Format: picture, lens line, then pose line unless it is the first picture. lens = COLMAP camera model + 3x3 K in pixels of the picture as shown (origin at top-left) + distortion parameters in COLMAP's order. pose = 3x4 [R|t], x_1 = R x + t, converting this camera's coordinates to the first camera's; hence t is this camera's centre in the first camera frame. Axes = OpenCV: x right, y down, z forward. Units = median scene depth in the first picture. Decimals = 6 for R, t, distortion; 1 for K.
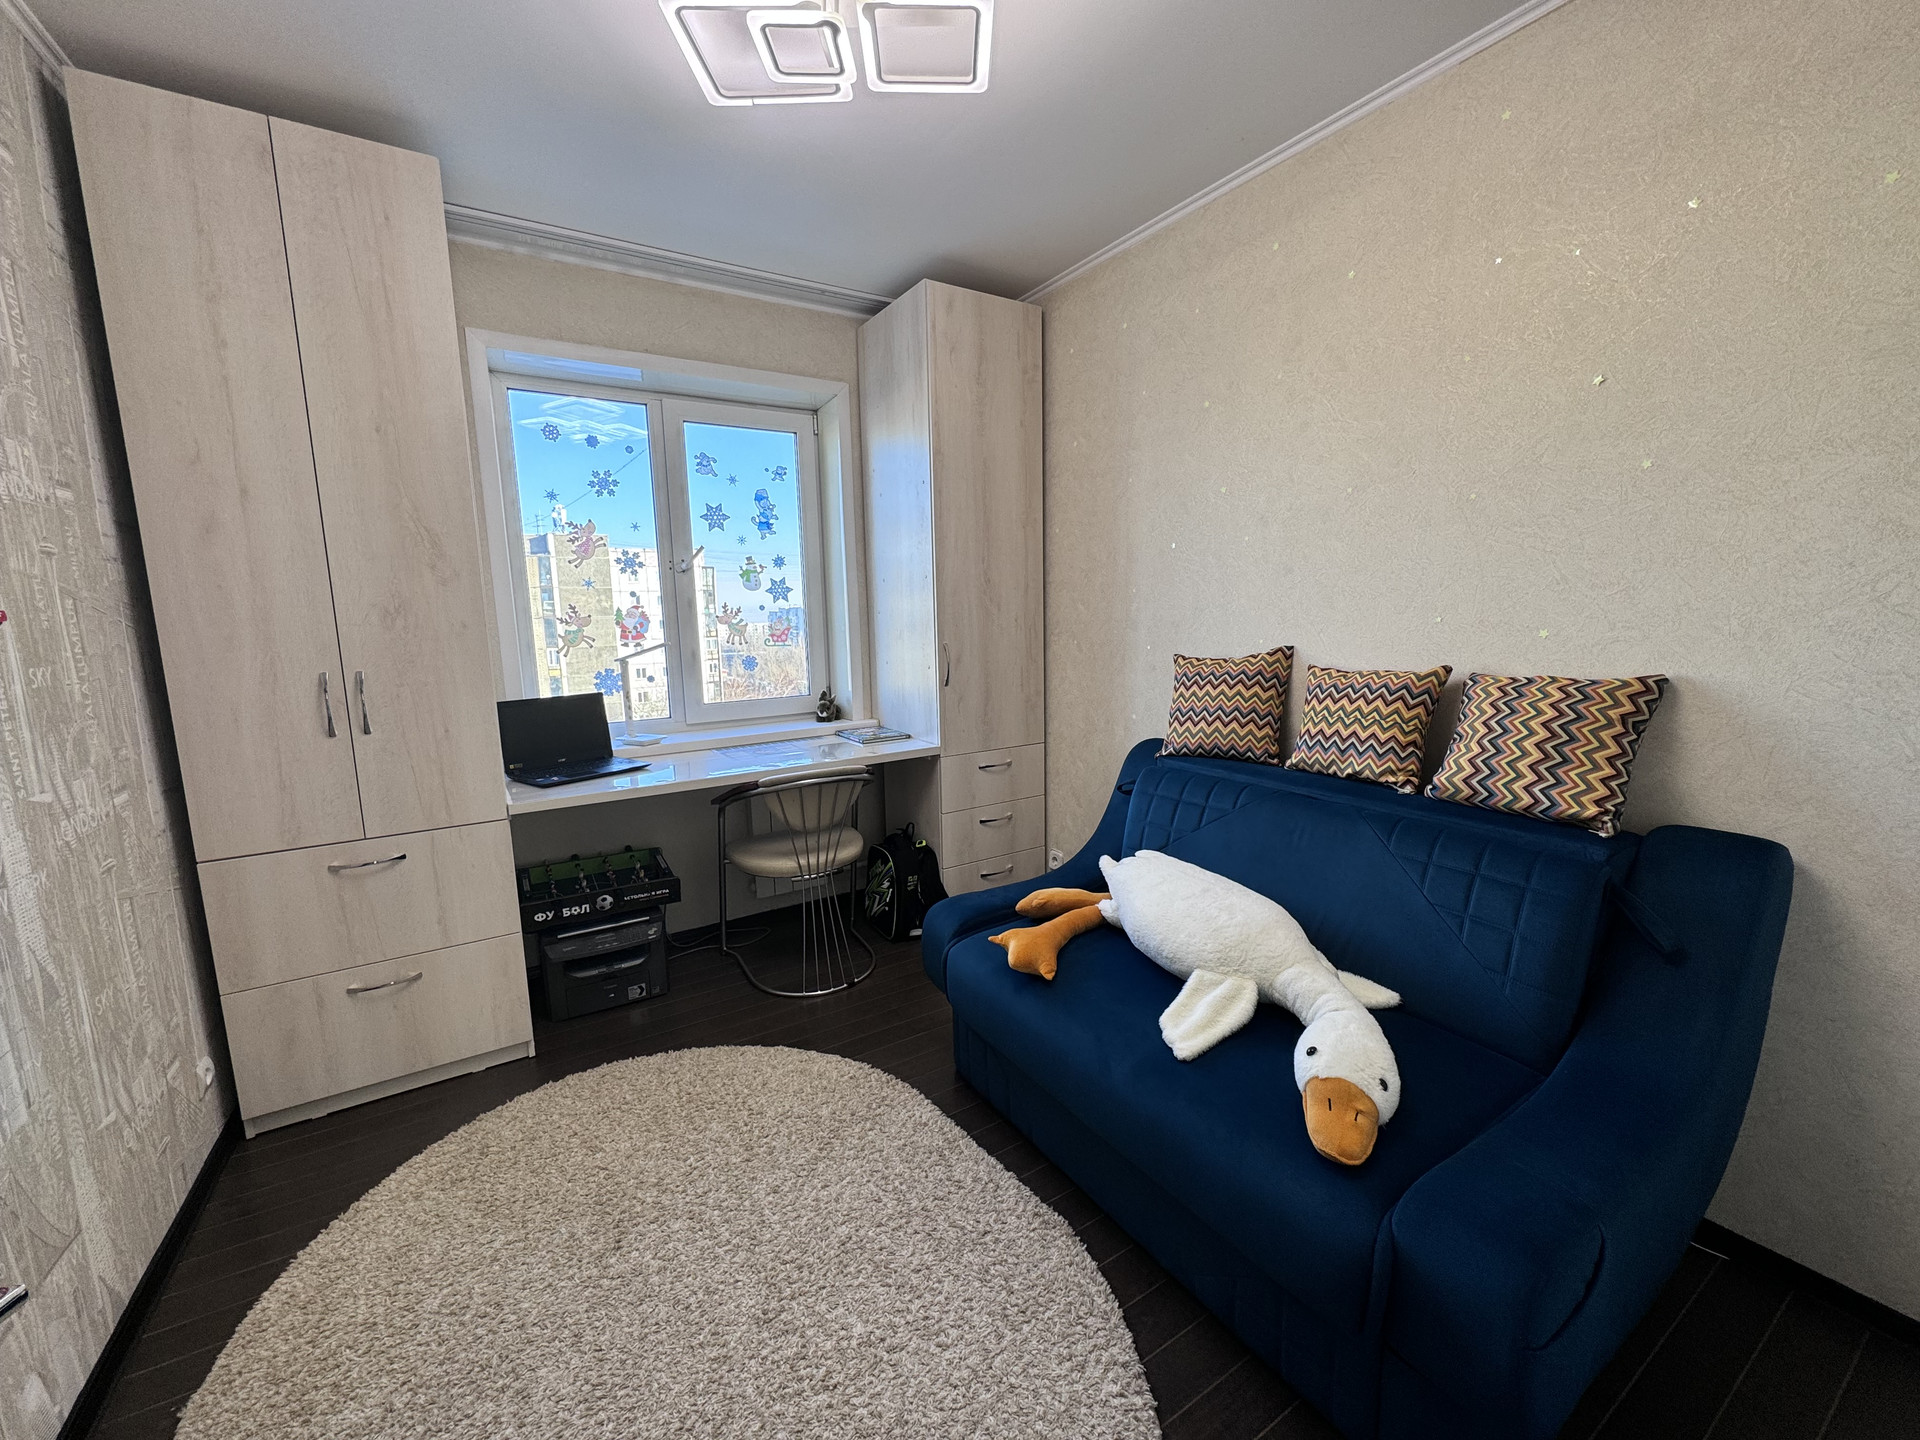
lens RADIAL K [[765.0, 0, 952.5], [0, 765.0, 718.9], [0, 0, 1]] dist [-0.003333, 0.000898]
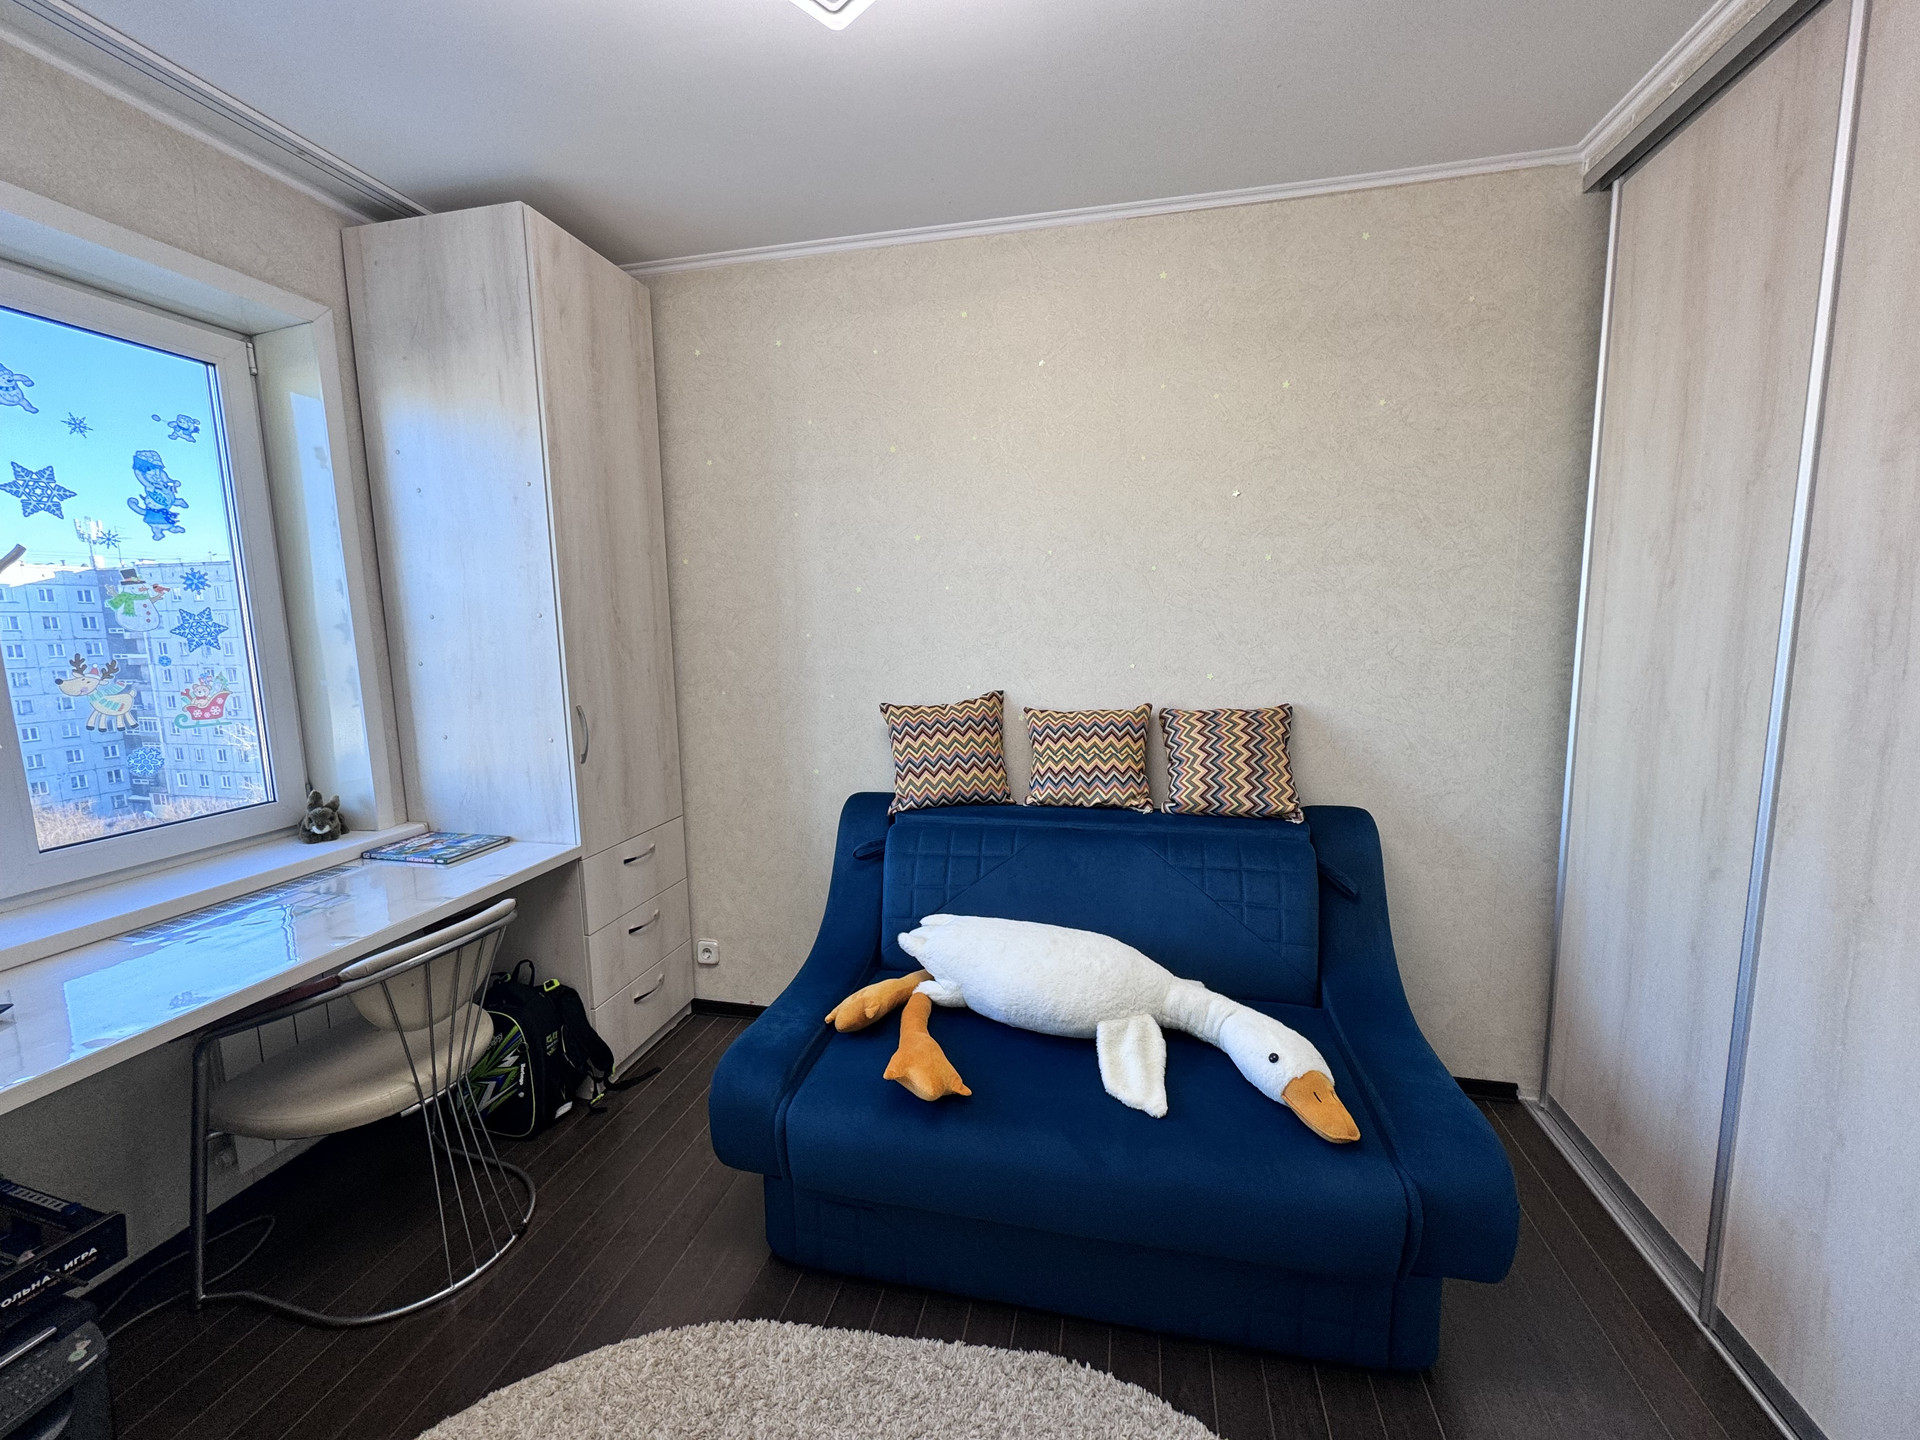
lens RADIAL K [[765.0, 0, 957.1], [0, 765.0, 720.2], [0, 0, 1]] dist [-0.003333, 0.000898]
pose [[0.697373, -0.082075, 0.711993, -0.329438], [0.102099, 0.994666, 0.014658, -0.068662], [-0.709398, 0.062471, 0.702034, 0.262984]]
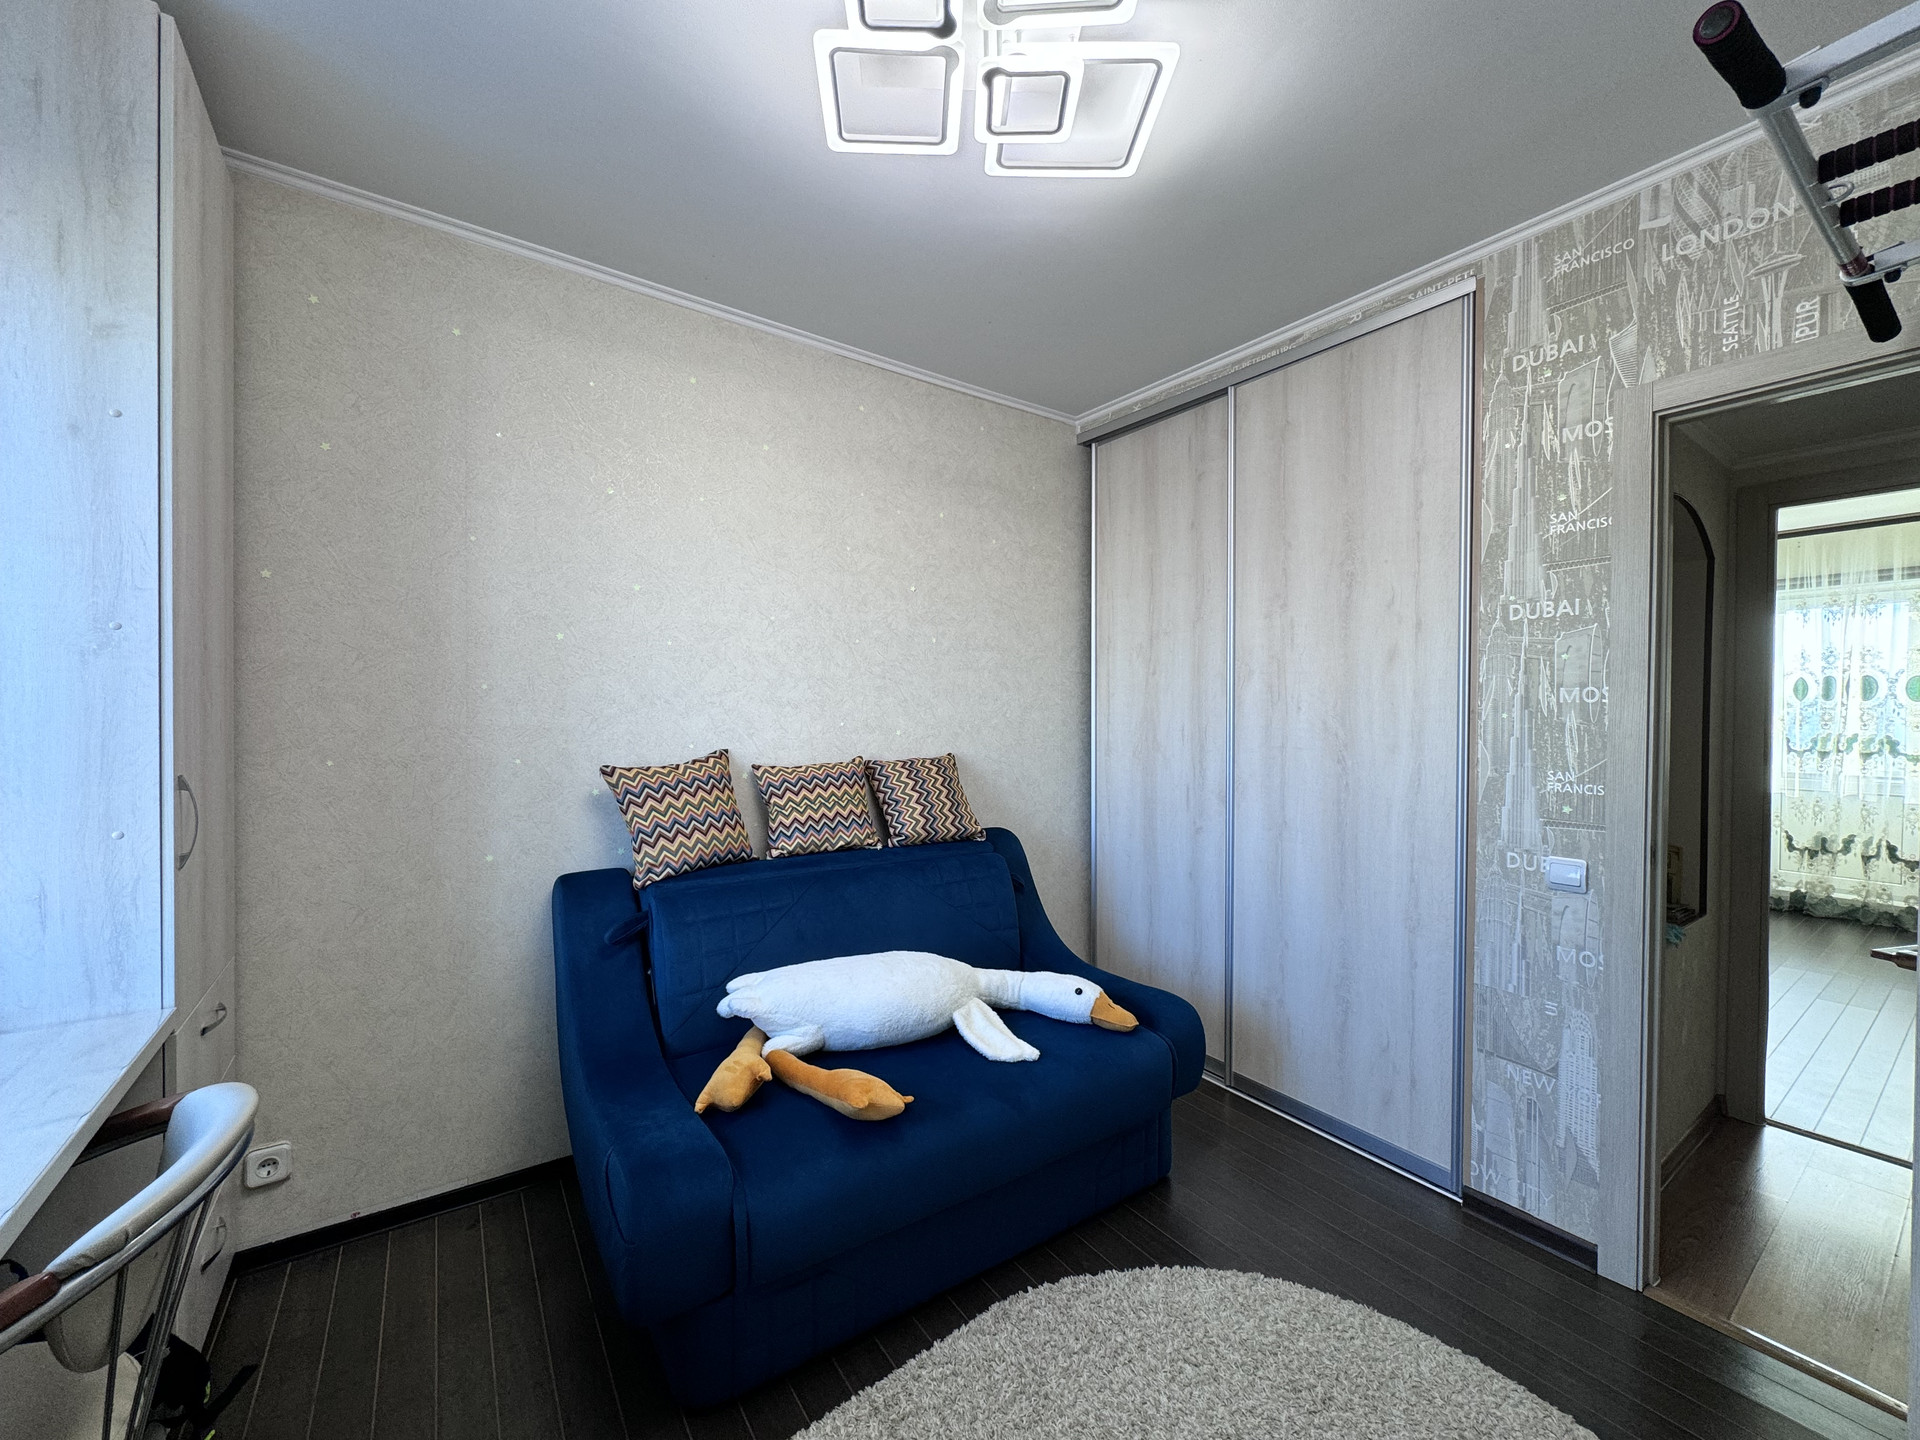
lens RADIAL K [[765.0, 0, 960.7], [0, 765.0, 719.0], [0, 0, 1]] dist [-0.003333, 0.000898]
pose [[-0.058528, 0.014250, 0.998184, -0.577805], [0.136478, 0.990624, -0.006139, -0.077155], [-0.988913, 0.135871, -0.059924, 0.657924]]
